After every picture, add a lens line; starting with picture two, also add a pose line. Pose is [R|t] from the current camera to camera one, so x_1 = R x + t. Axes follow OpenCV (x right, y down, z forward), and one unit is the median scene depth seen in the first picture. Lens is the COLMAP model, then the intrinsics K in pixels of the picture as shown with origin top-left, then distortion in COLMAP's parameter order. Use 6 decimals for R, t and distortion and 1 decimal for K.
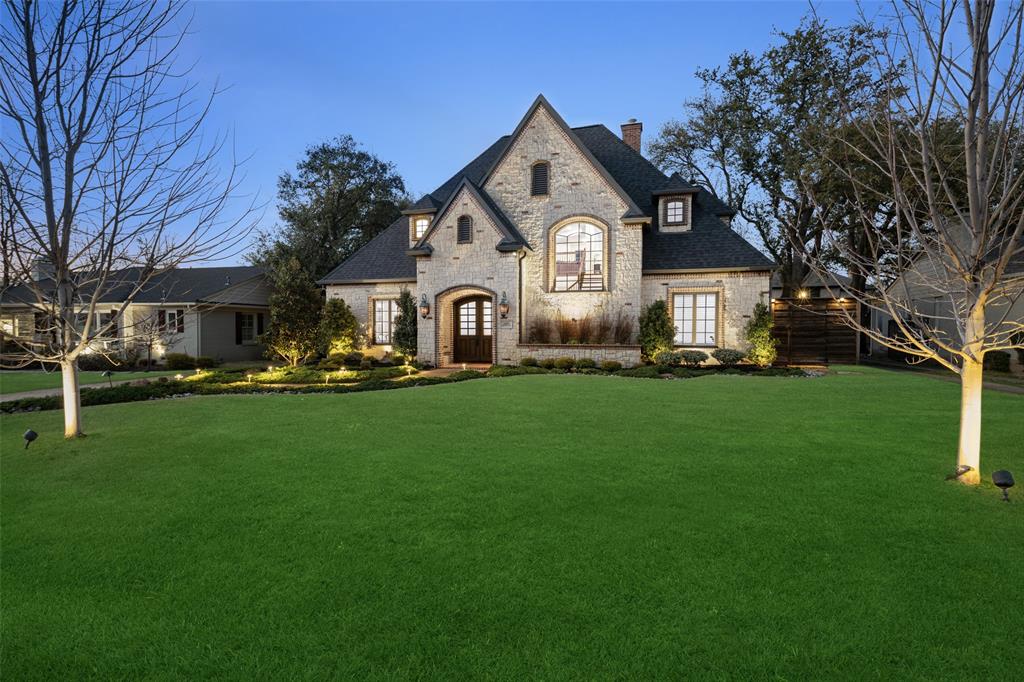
lens RADIAL K [[495.2, 0, 512.2], [0, 495.2, 339.9], [0, 0, 1]] dist [0.016650, -0.000832]
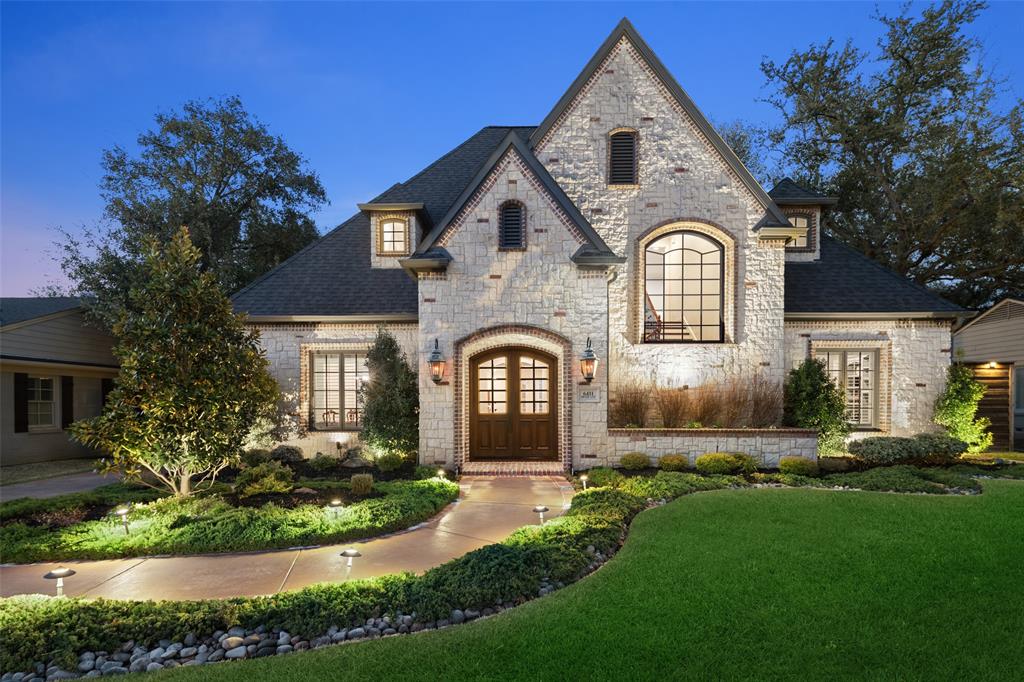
lens RADIAL K [[495.2, 0, 504.1], [0, 495.2, 409.4], [0, 0, 1]] dist [0.016650, -0.000832]
pose [[0.966489, -0.003202, 0.256687, -0.243978], [0.005760, 0.999941, -0.009214, -0.009943], [-0.256642, 0.010384, 0.966451, 0.451632]]
